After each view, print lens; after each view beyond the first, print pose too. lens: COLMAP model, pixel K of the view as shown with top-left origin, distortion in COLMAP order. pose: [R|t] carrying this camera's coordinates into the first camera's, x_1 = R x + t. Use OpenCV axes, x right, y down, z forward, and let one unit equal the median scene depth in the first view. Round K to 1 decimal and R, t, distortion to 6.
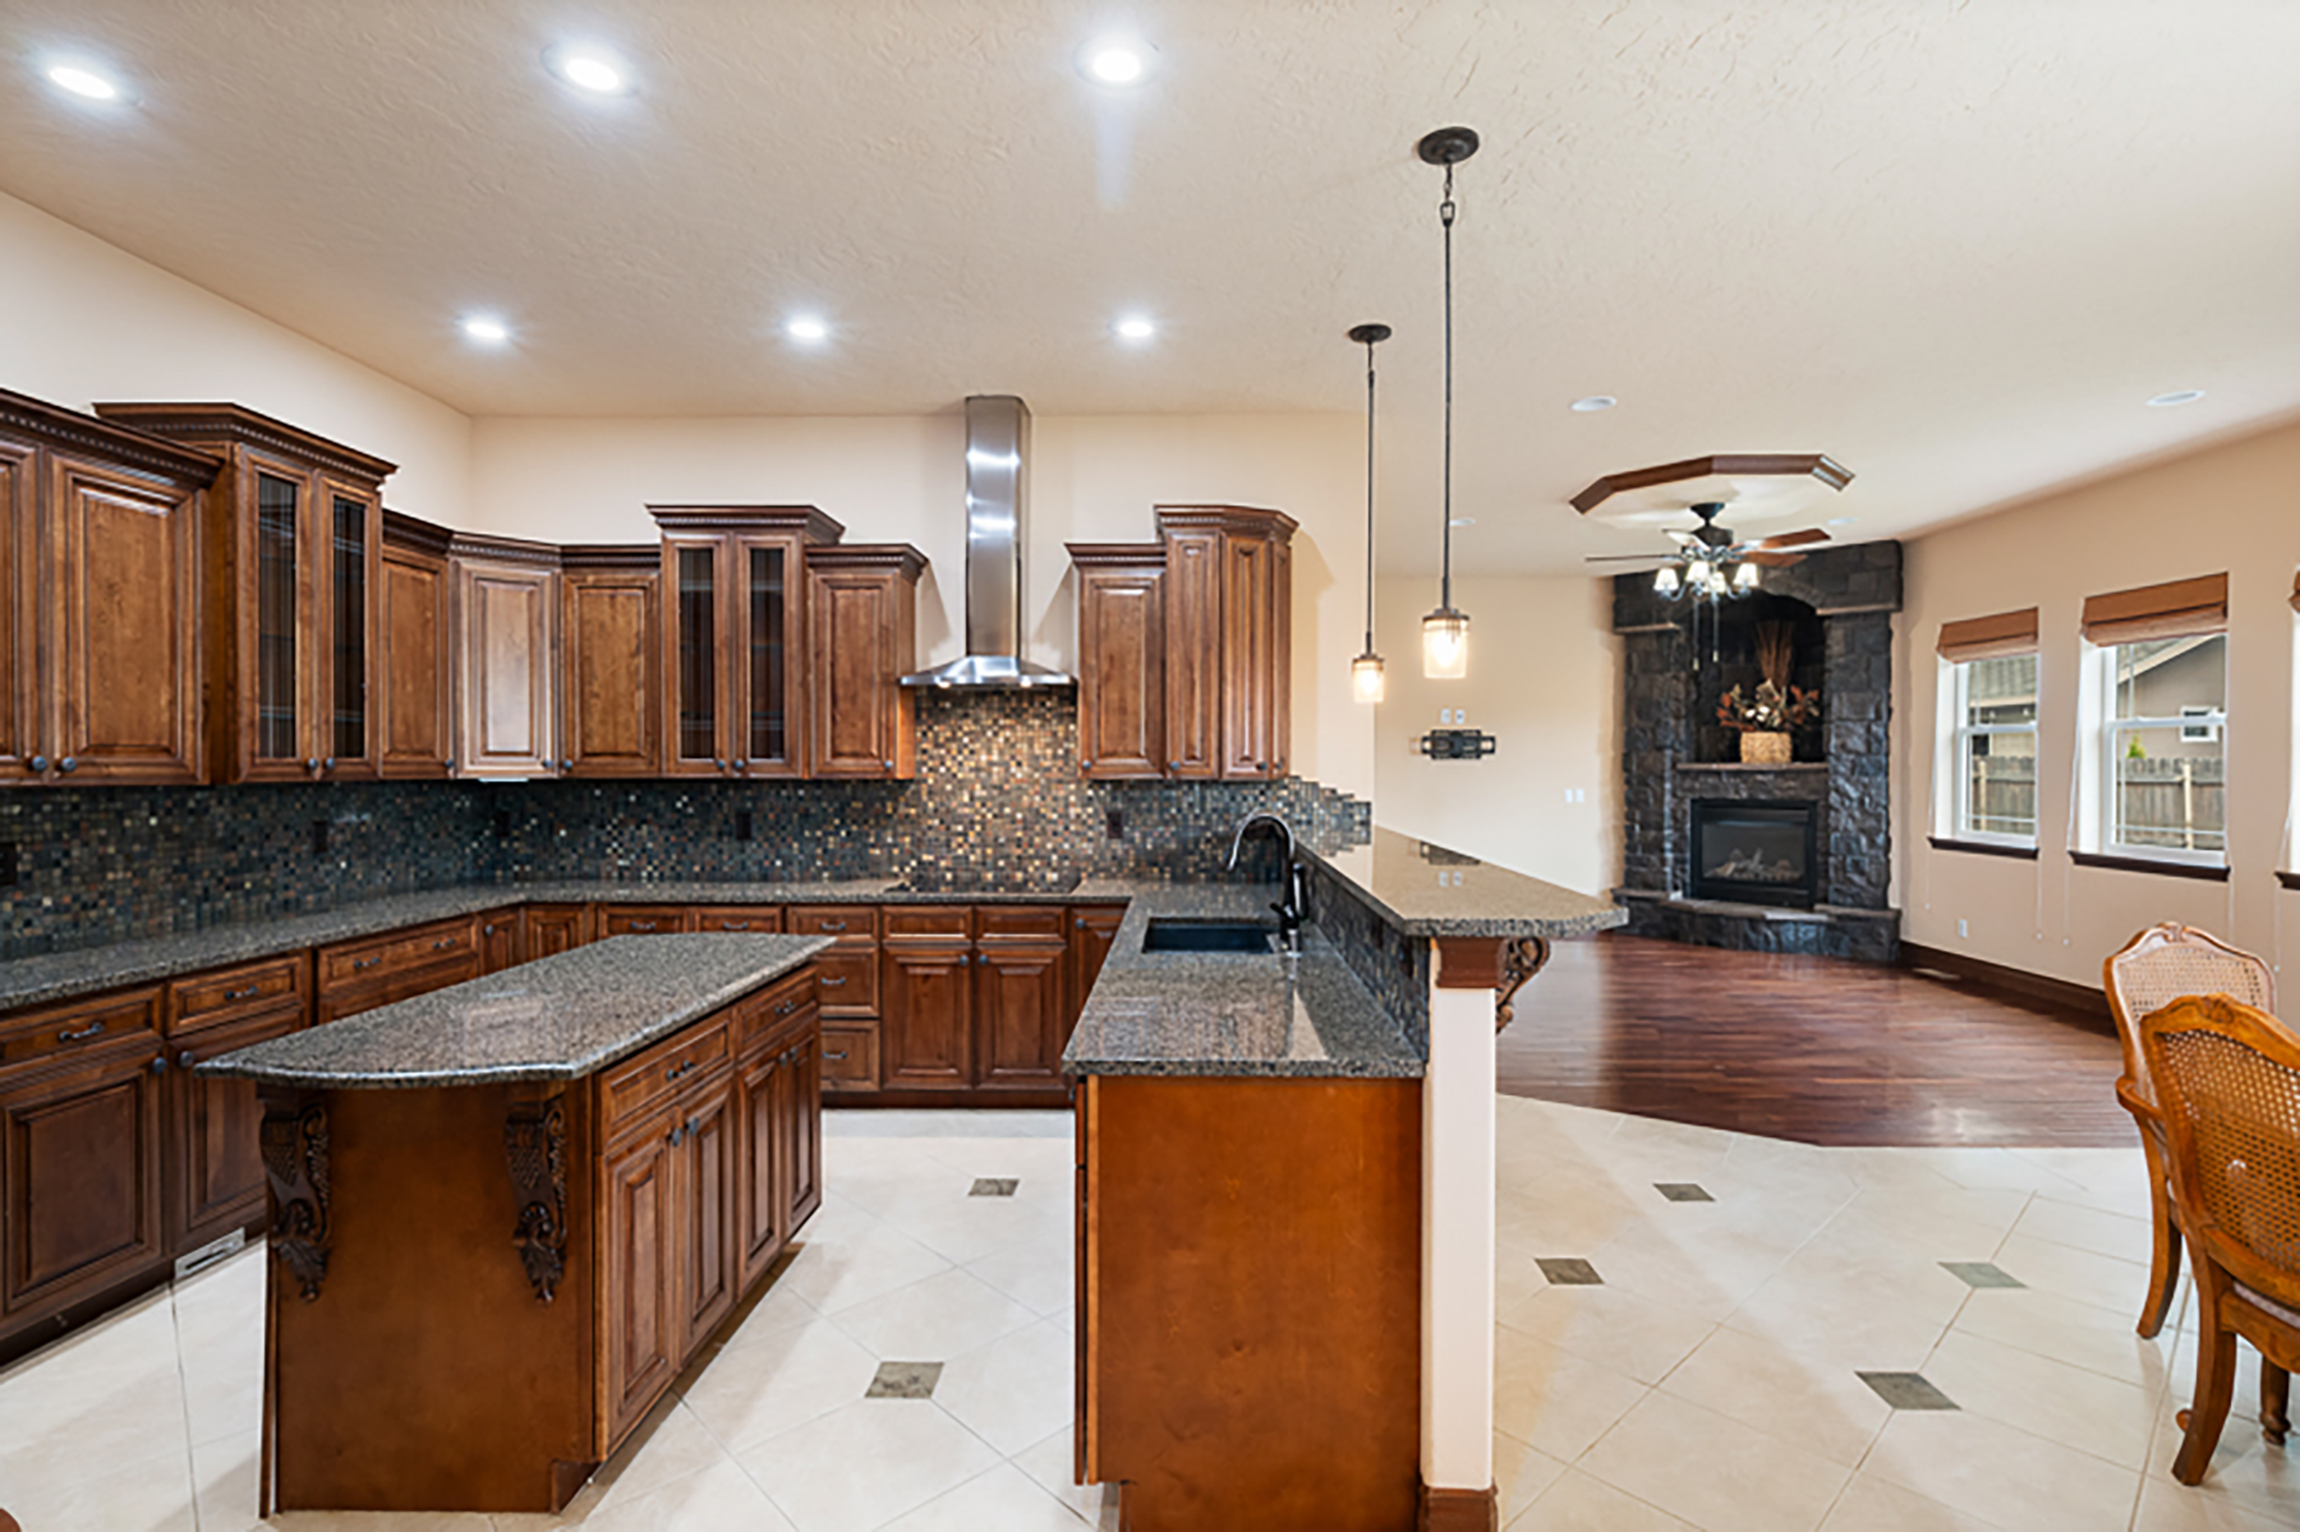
lens RADIAL K [[1009.2, 0, 1270.8], [0, 1009.2, 777.5], [0, 0, 1]] dist [0.002005, 0.000198]
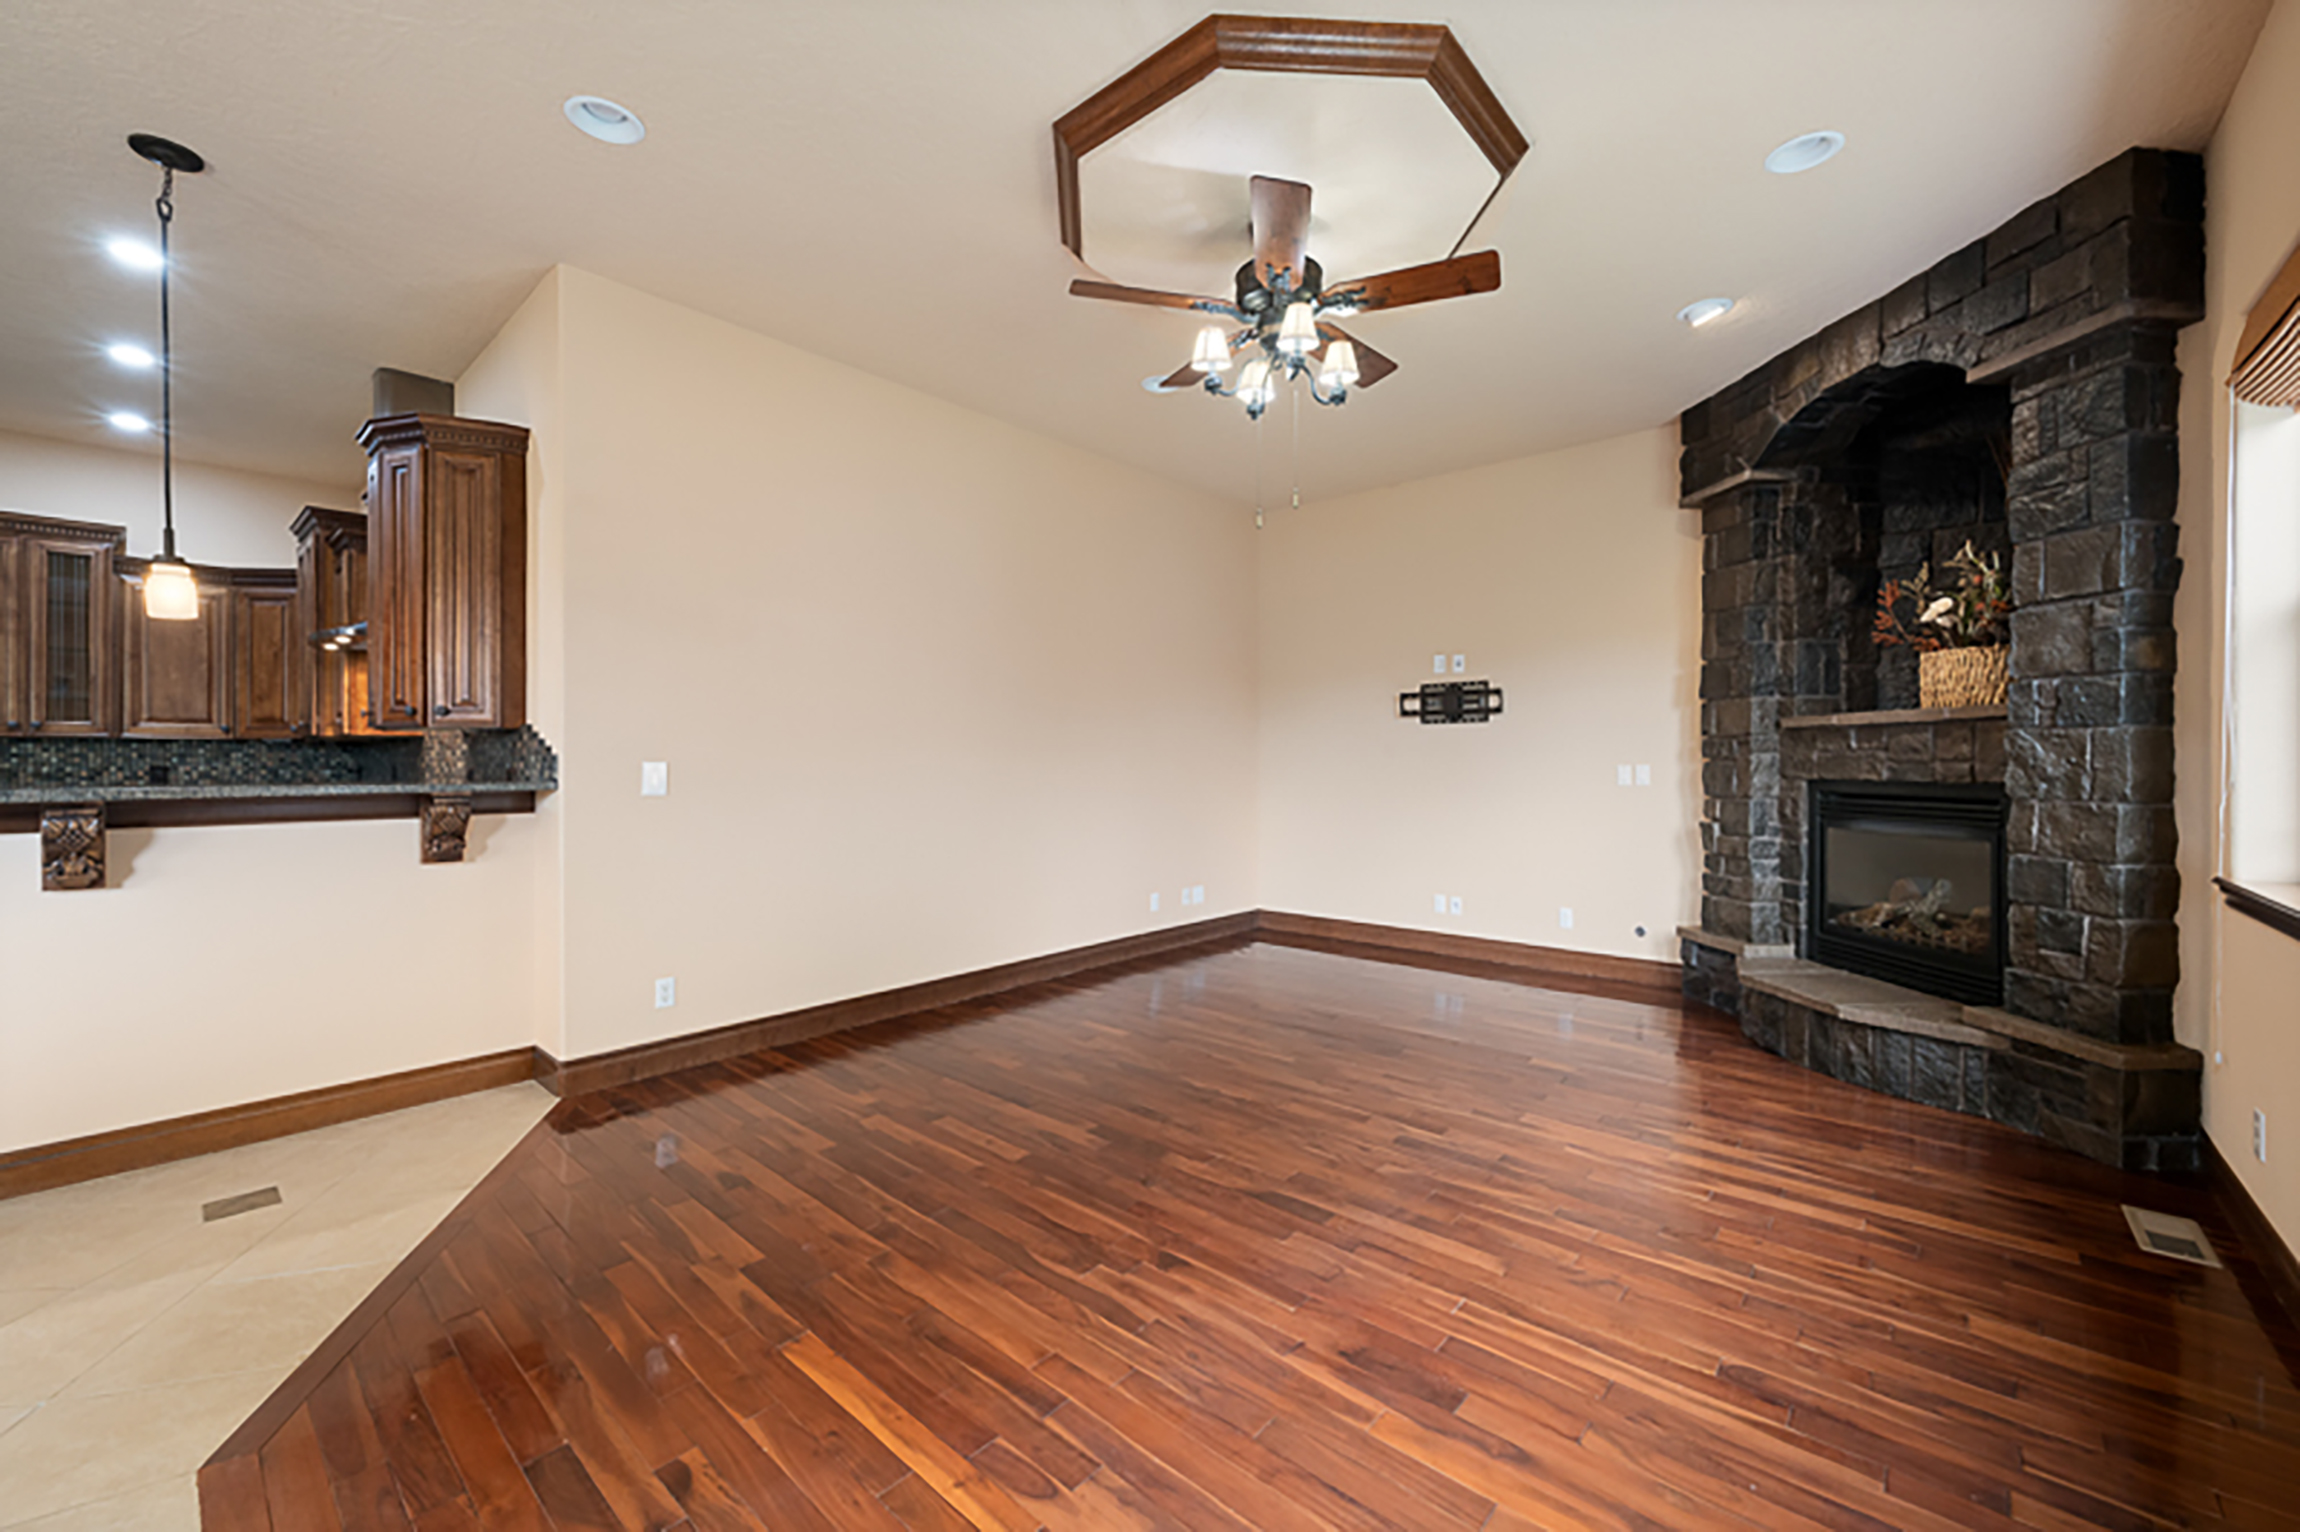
lens RADIAL K [[909.0, 0, 1143.3], [0, 909.0, 757.5], [0, 0, 1]] dist [-0.000084, 0.000107]
pose [[0.760583, -0.003785, -0.649229, 0.693863], [-0.004706, 0.999925, -0.011343, 0.023935], [0.649223, 0.011682, 0.760508, 0.577880]]
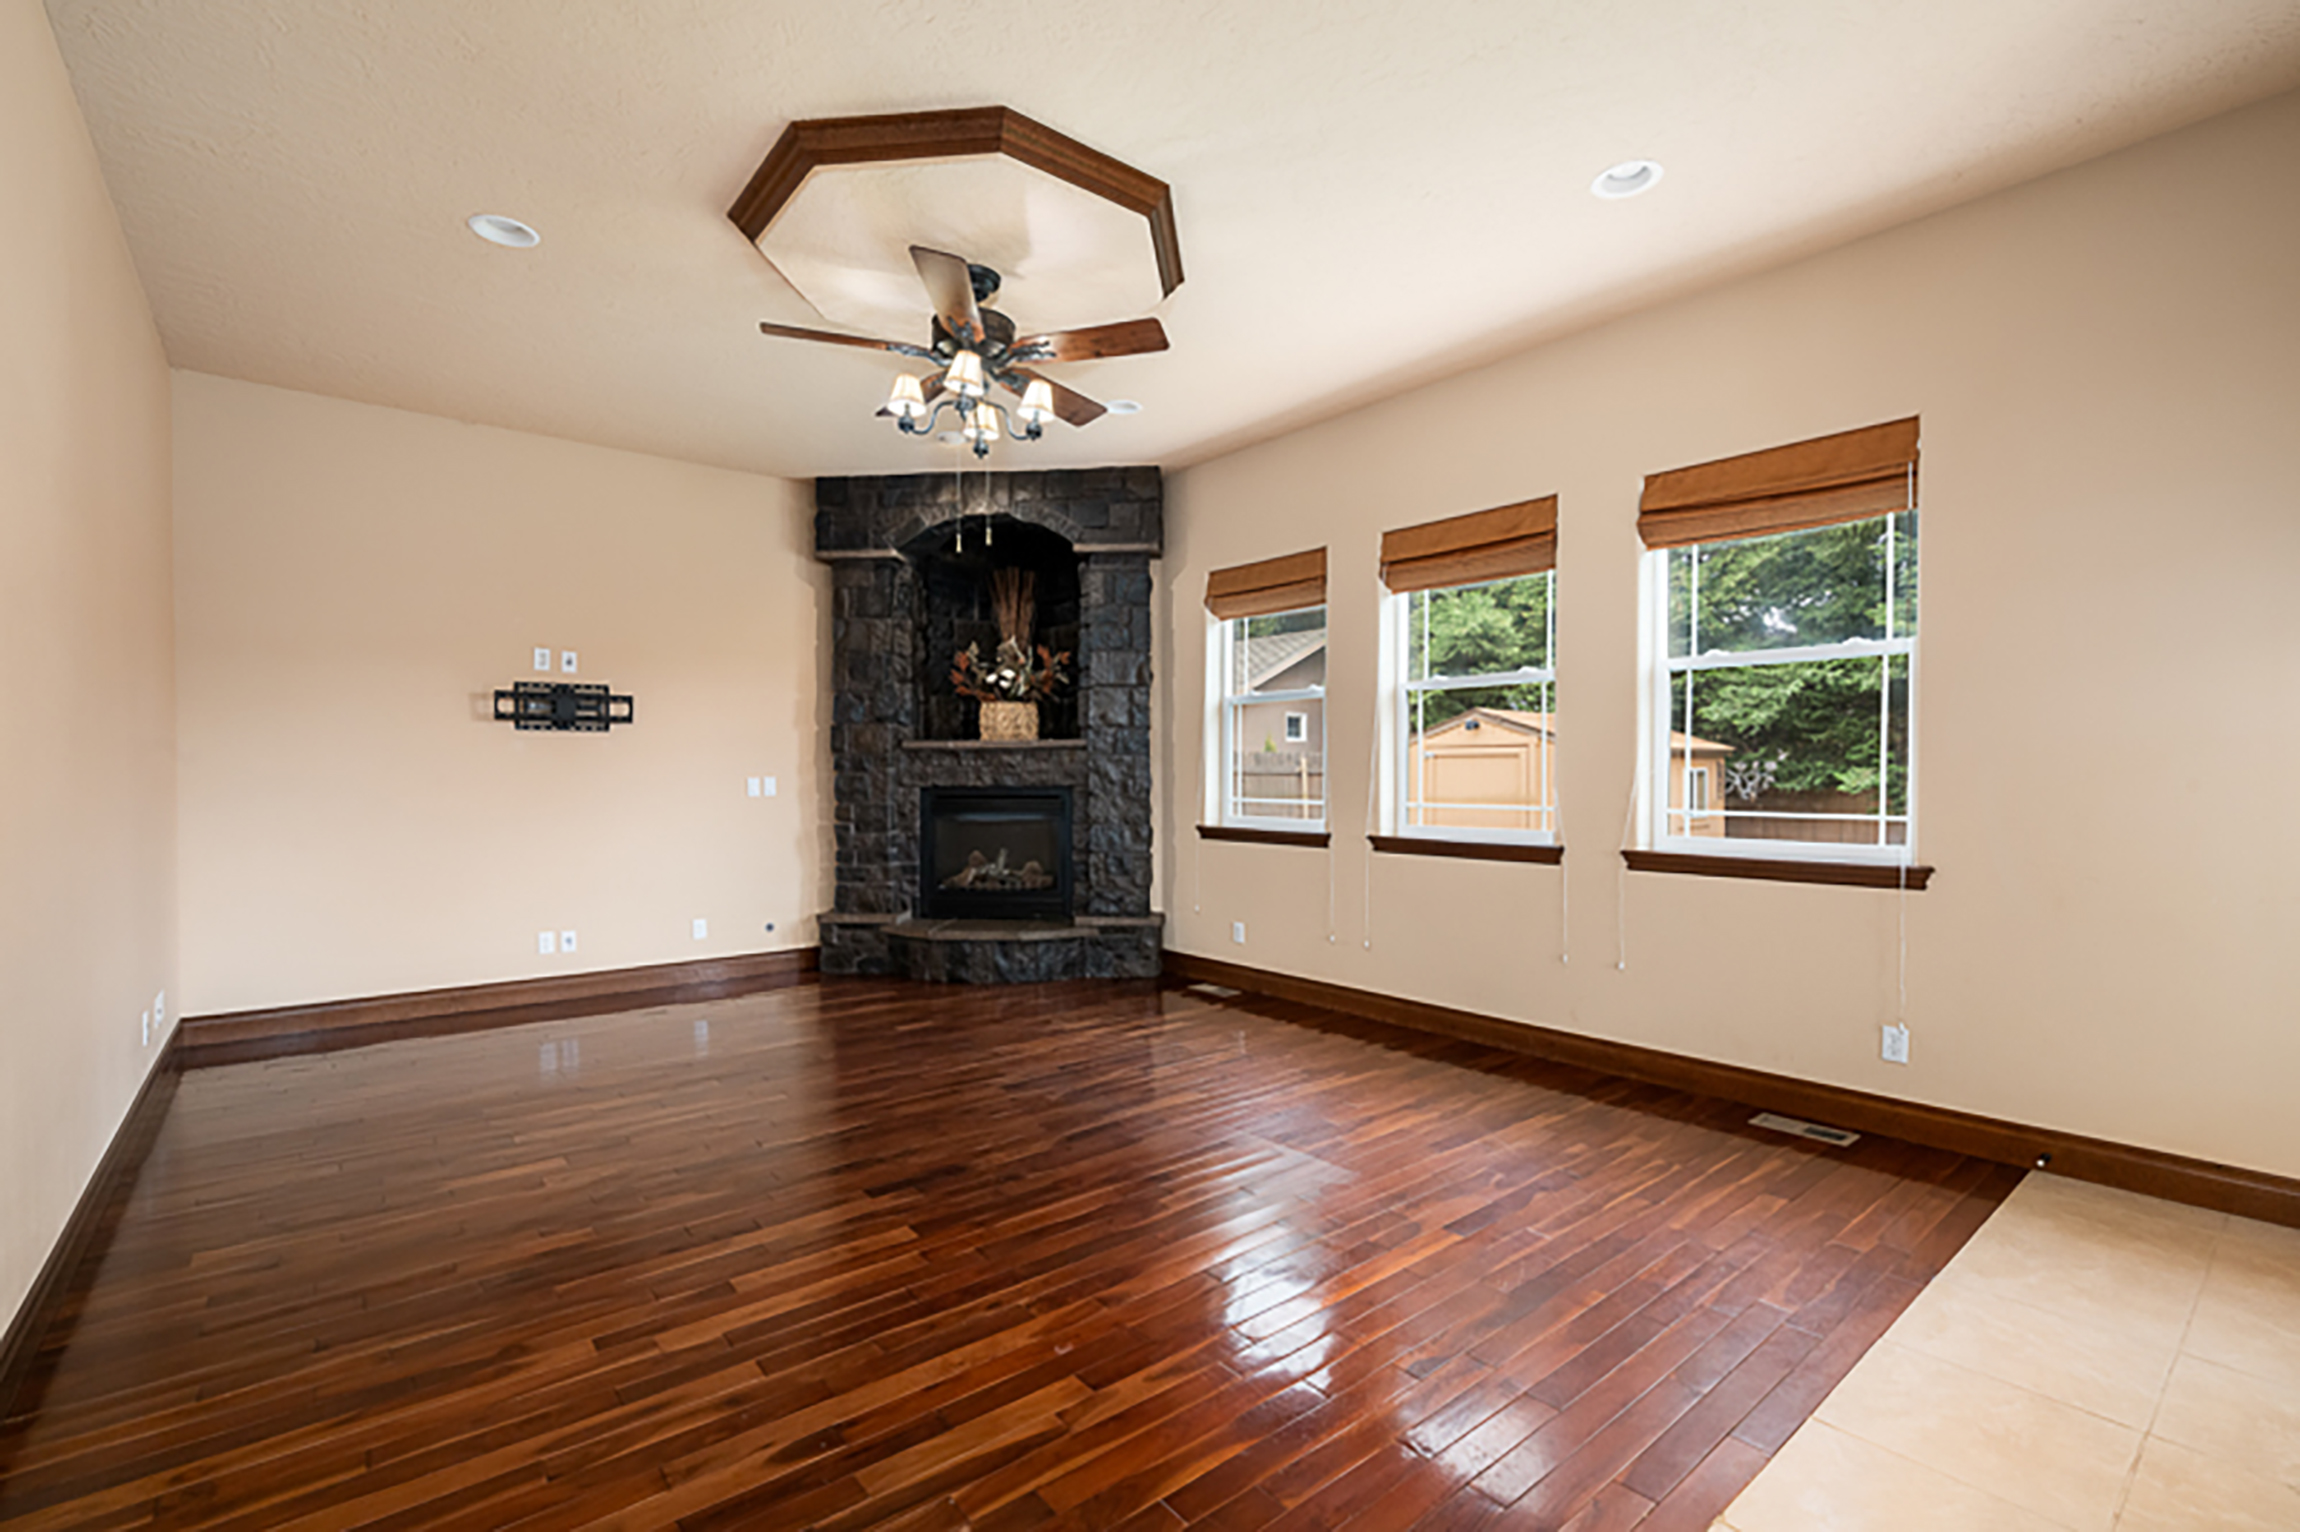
lens RADIAL K [[951.8, 0, 1162.0], [0, 951.8, 784.5], [0, 0, 1]] dist [0.000678, -0.000043]
pose [[0.780261, -0.012249, 0.625334, 0.165458], [0.009457, 0.999925, 0.007787, 0.022509], [-0.625382, -0.000161, 0.780319, 0.494113]]
